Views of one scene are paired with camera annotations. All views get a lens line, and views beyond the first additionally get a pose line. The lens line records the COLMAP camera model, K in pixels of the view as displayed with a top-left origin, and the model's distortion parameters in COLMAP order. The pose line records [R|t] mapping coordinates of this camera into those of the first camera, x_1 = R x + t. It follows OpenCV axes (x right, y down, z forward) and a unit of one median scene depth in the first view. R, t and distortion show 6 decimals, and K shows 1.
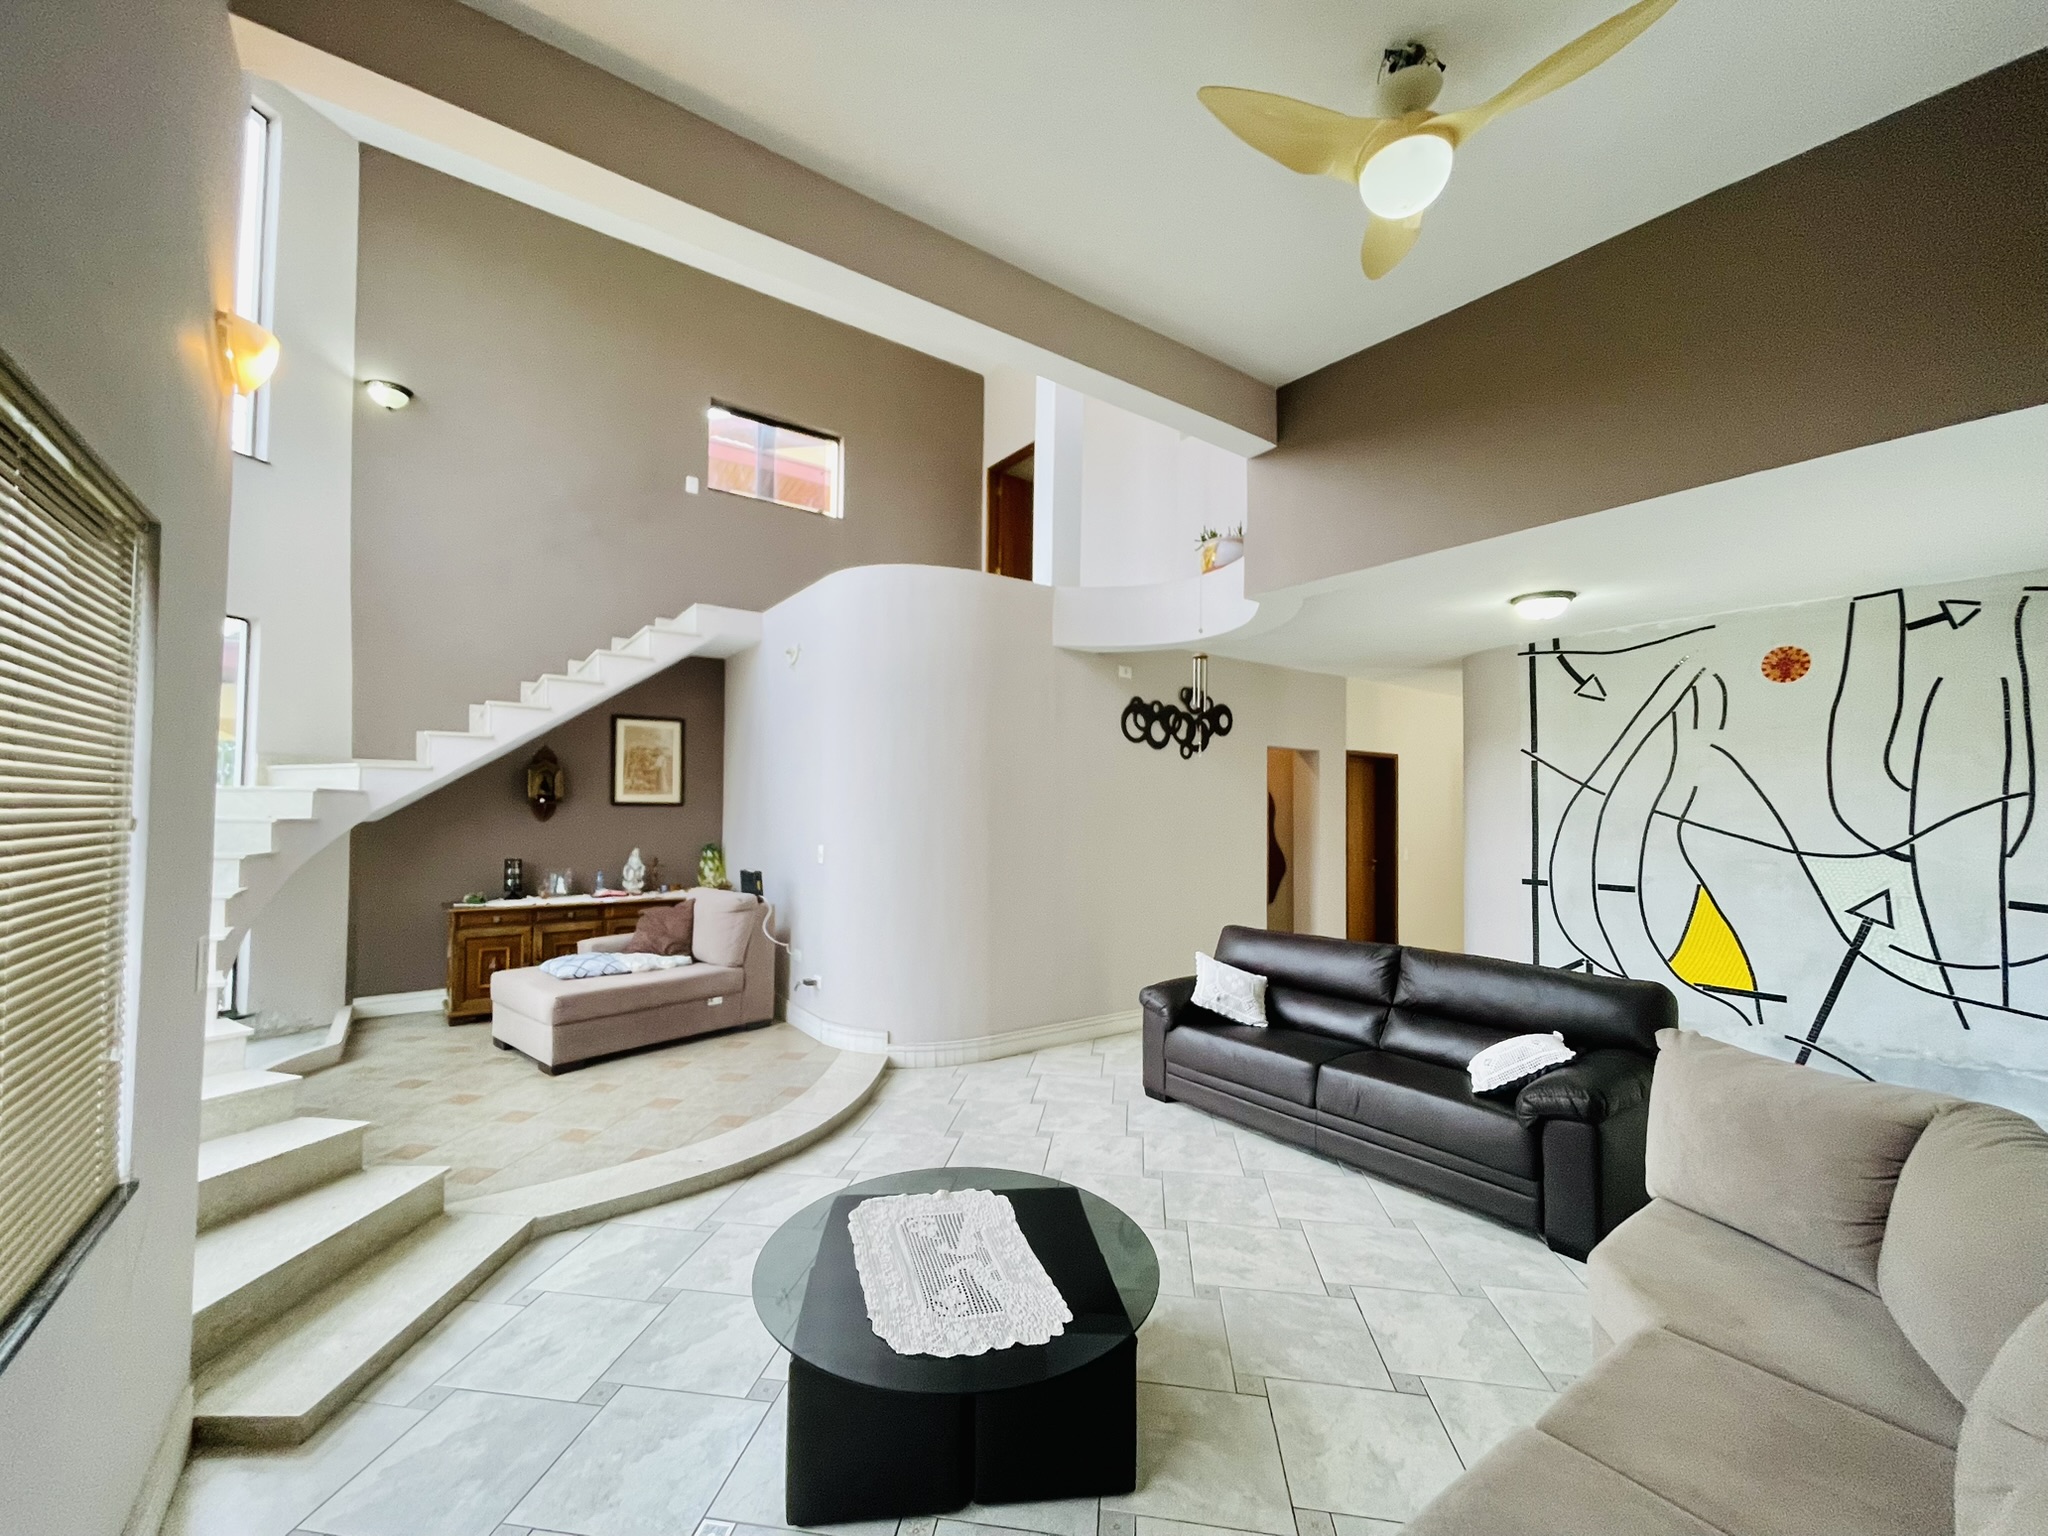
lens RADIAL K [[826.5, 0, 1015.7], [0, 826.5, 794.2], [0, 0, 1]] dist [-0.007295, -0.000784]
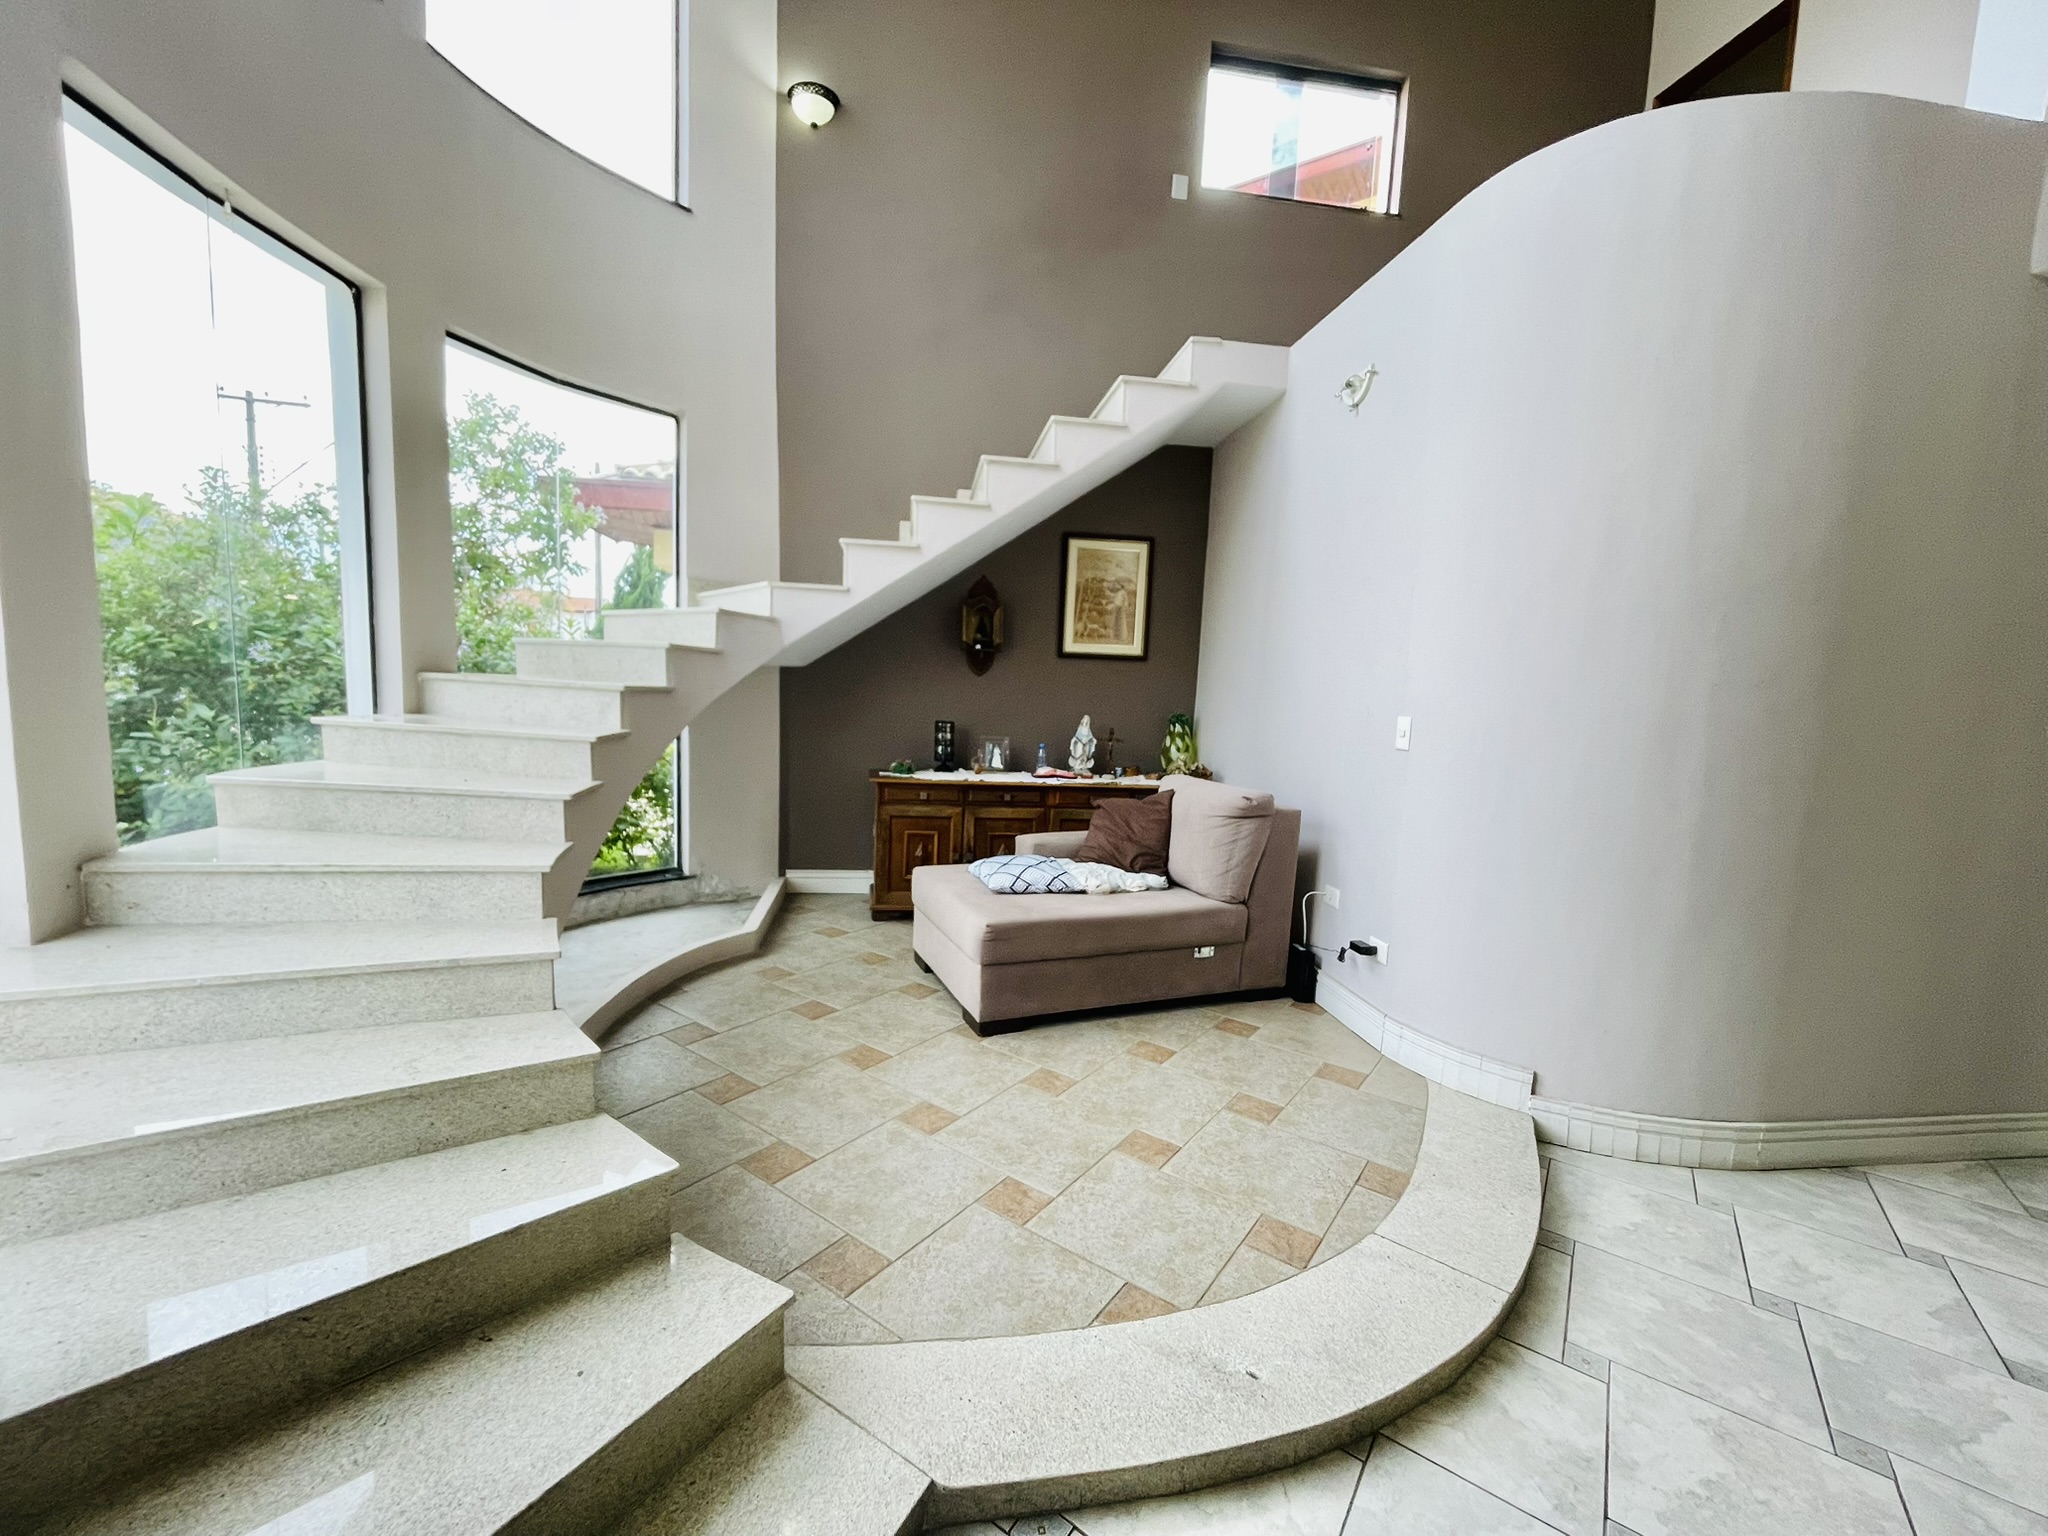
lens RADIAL K [[826.5, 0, 1006.7], [0, 826.5, 792.6], [0, 0, 1]] dist [-0.007295, -0.000784]
pose [[0.881503, 0.086335, -0.464219, -0.207051], [-0.026346, 0.990604, 0.134204, 0.044134], [0.471444, -0.106071, 0.875494, 0.369146]]
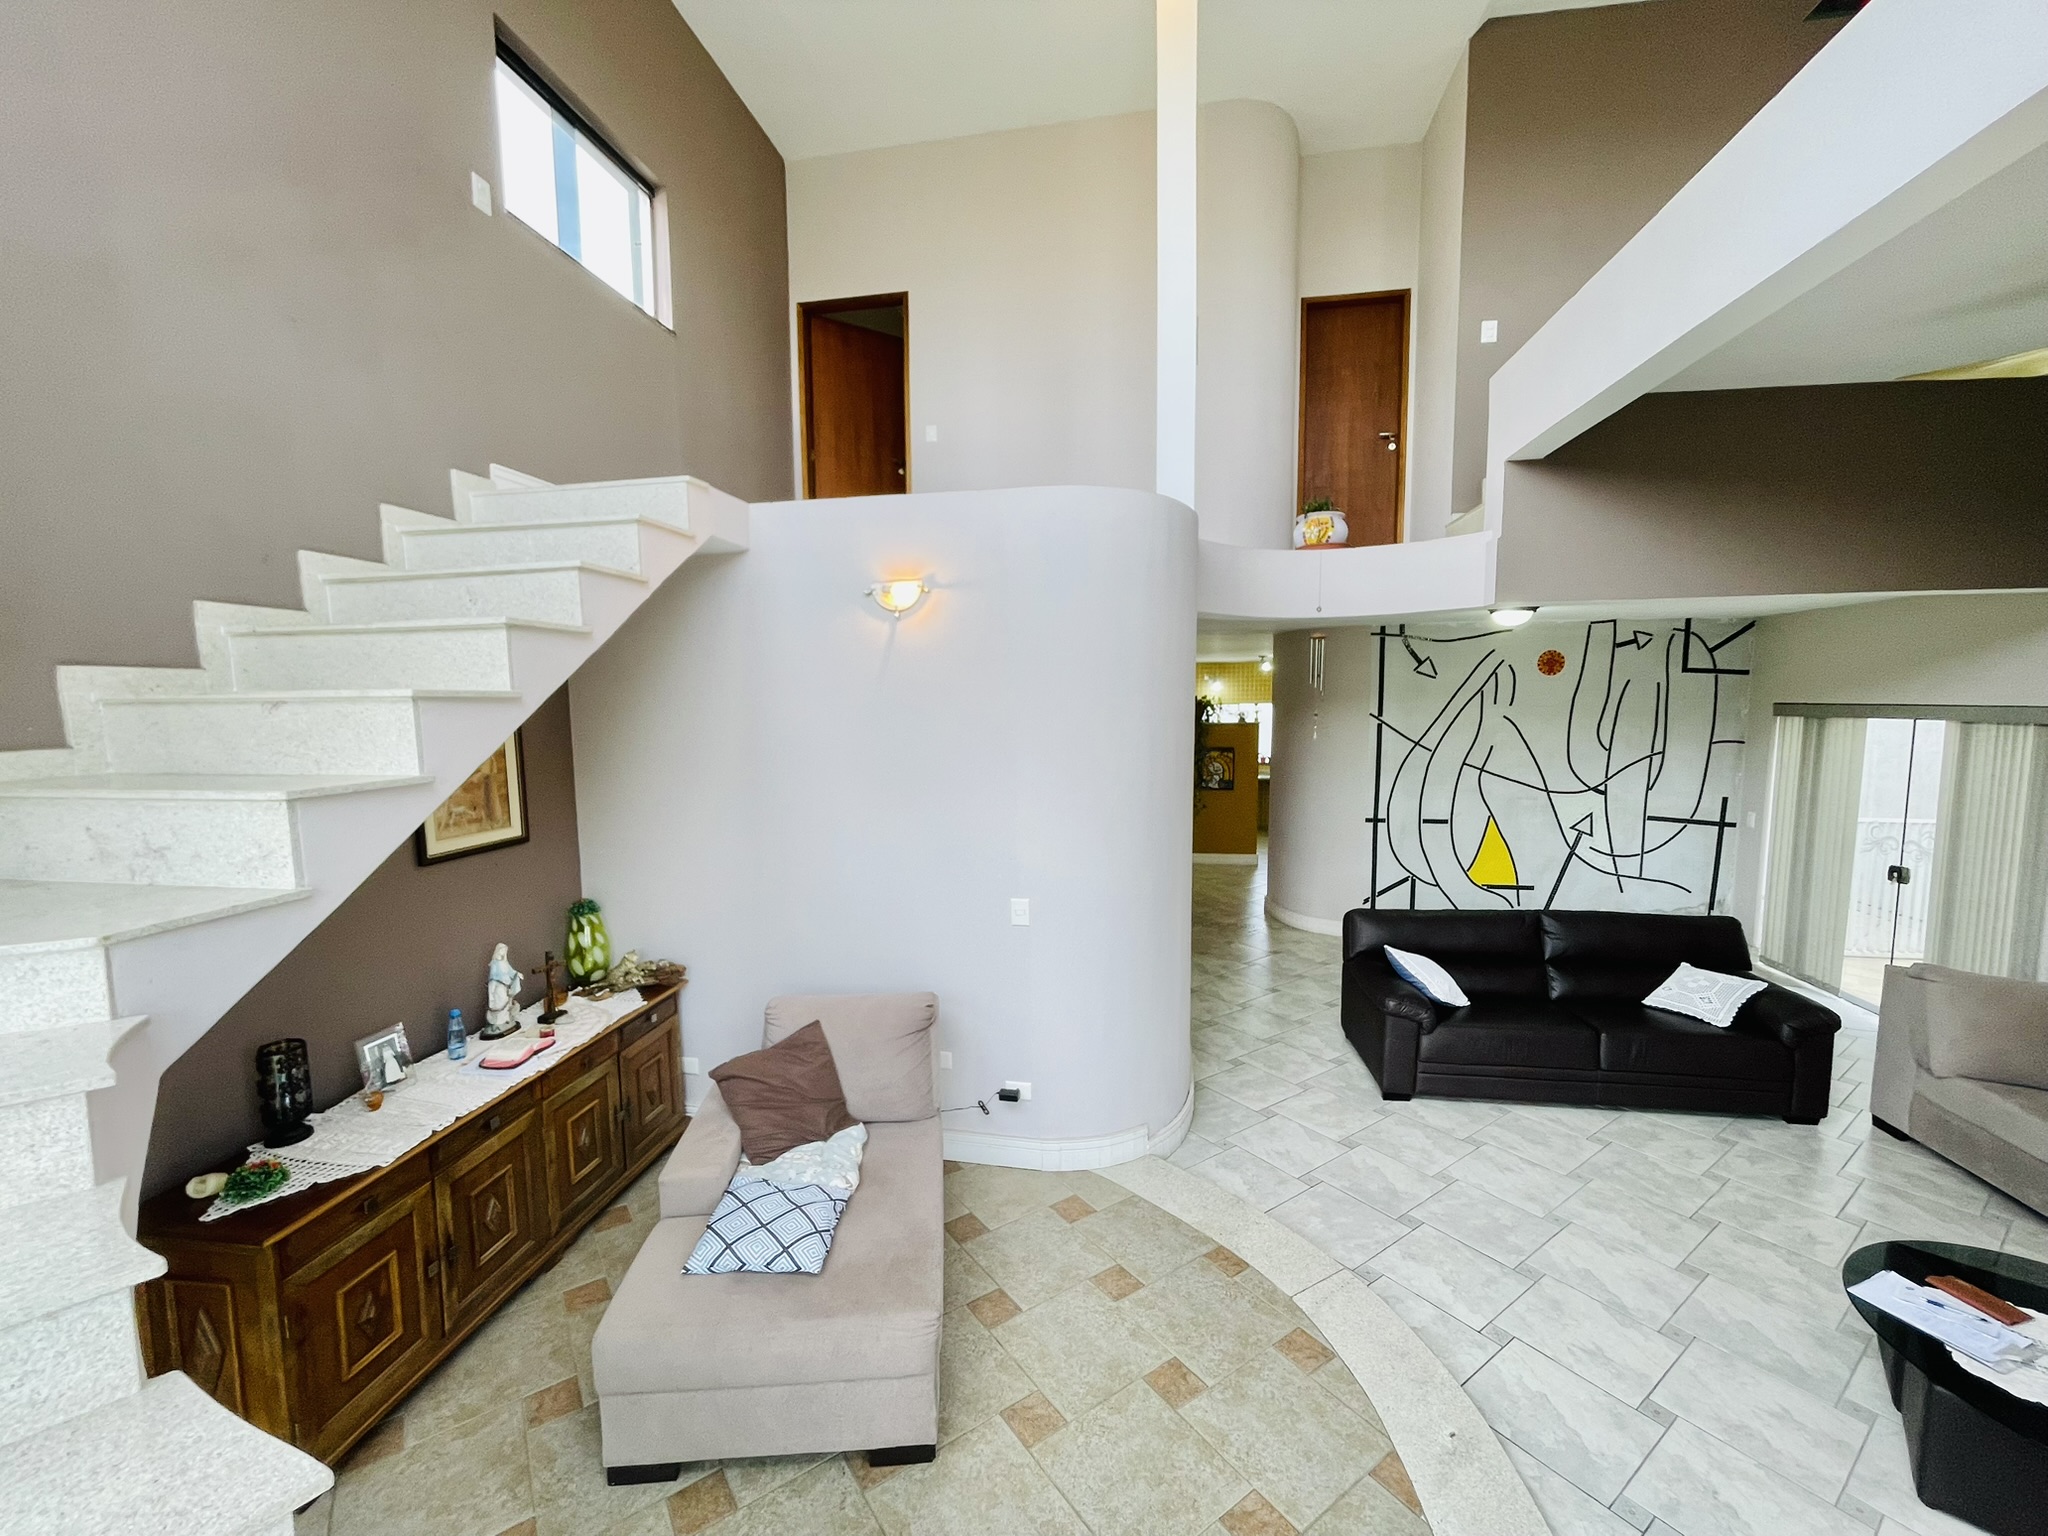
lens RADIAL K [[826.5, 0, 1002.5], [0, 826.5, 788.8], [0, 0, 1]] dist [-0.007295, -0.000784]
pose [[0.728149, -0.089152, 0.679596, -0.688940], [0.003583, 0.991986, 0.126294, -0.109949], [-0.685409, -0.089525, 0.722634, 0.524615]]
